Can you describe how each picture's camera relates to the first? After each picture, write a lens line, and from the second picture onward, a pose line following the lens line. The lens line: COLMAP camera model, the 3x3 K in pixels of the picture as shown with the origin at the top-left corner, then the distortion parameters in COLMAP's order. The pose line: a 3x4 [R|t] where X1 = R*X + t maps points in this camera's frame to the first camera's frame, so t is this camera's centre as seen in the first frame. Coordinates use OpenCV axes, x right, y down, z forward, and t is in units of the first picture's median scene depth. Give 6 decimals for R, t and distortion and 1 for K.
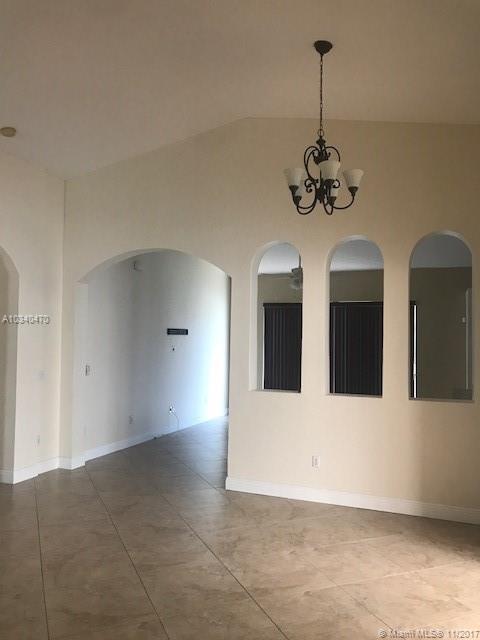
lens RADIAL K [[529.8, 0, 240.0], [0, 529.8, 320.0], [0, 0, 1]] dist [0.006981, 0.008371]
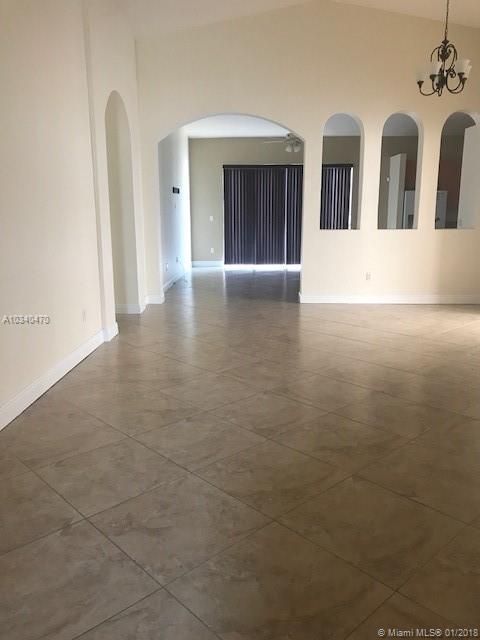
lens RADIAL K [[529.8, 0, 240.0], [0, 529.8, 320.0], [0, 0, 1]] dist [0.006981, 0.008371]
pose [[0.937445, -0.089280, 0.336491, -0.643595], [0.005835, 0.970451, 0.241228, 0.030578], [-0.348085, -0.224175, 0.910265, -0.200737]]
